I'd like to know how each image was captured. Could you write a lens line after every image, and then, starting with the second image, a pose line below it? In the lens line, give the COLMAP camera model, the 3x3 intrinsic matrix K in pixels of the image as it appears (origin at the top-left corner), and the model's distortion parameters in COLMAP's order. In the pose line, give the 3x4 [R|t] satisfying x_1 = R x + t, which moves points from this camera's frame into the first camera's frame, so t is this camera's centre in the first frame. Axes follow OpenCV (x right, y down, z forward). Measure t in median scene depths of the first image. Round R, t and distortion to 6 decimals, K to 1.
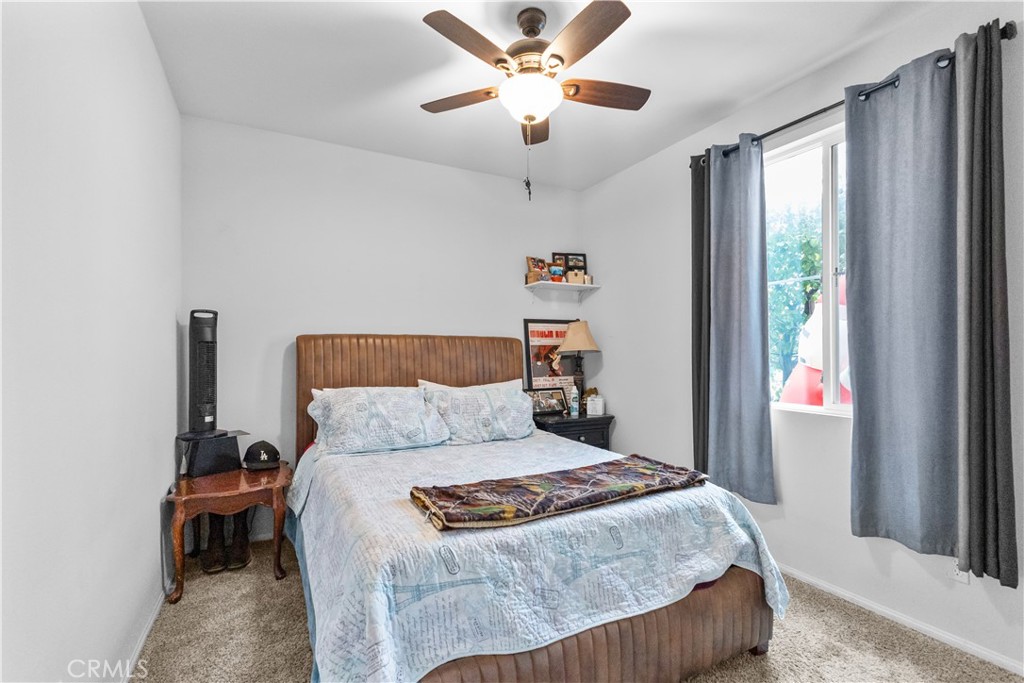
lens RADIAL K [[480.9, 0, 512.0], [0, 480.9, 341.5], [0, 0, 1]] dist [-0.000553, -0.000055]
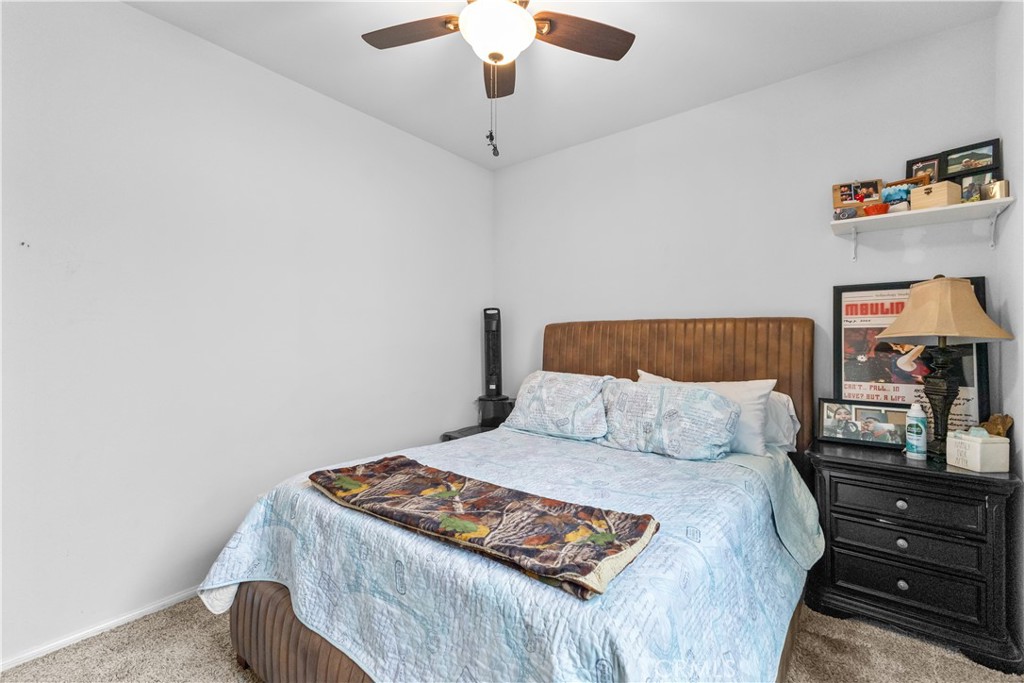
lens RADIAL K [[457.3, 0, 509.8], [0, 457.3, 330.6], [0, 0, 1]] dist [0.021070, -0.000583]
pose [[0.380212, -0.012886, -0.924810, 0.507713], [0.018193, 0.999814, -0.006452, 0.007993], [0.924721, -0.014372, 0.380375, 0.457922]]
